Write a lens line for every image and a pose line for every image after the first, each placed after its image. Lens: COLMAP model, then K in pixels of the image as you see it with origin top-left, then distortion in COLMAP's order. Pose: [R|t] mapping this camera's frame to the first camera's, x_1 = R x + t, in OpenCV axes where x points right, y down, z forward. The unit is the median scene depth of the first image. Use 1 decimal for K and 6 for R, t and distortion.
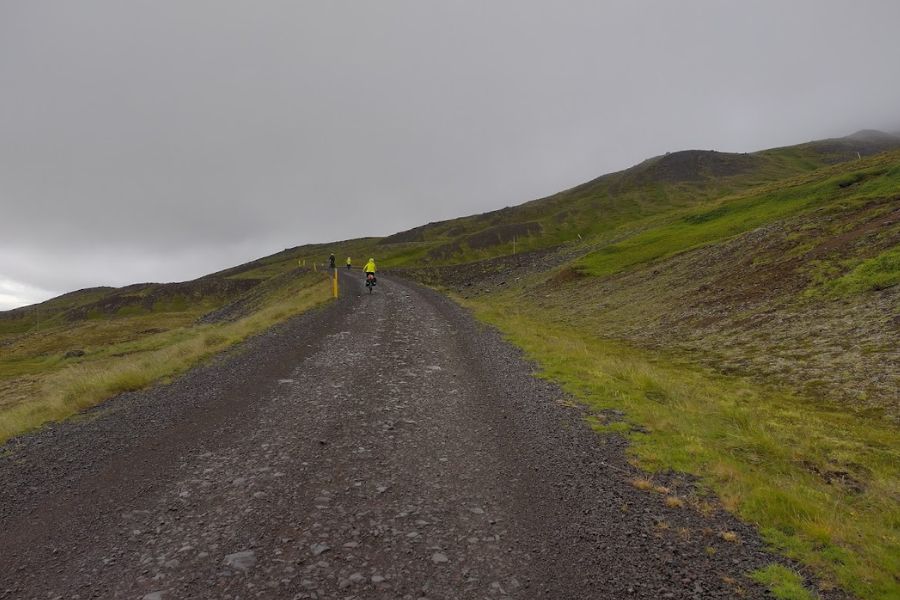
lens RADIAL K [[674.1, 0, 450.7], [0, 674.1, 300.1], [0, 0, 1]] dist [0.054209, -0.049418]
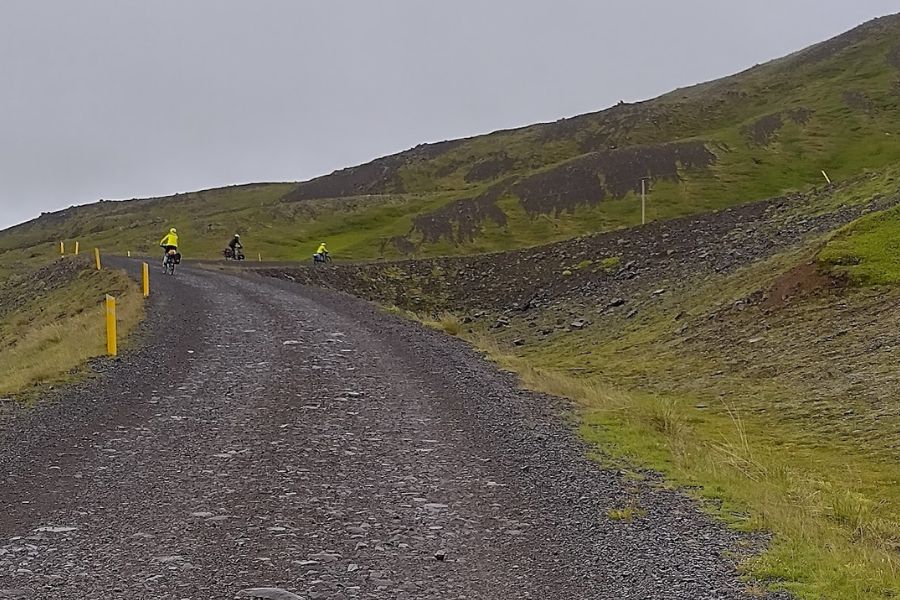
lens RADIAL K [[674.1, 0, 449.1], [0, 674.1, 298.3], [0, 0, 1]] dist [0.054209, -0.049418]
pose [[0.999981, -0.000689, 0.006168, -0.016466], [0.000733, 0.999975, -0.007042, -0.024954], [-0.006163, 0.007047, 0.999956, 0.622388]]
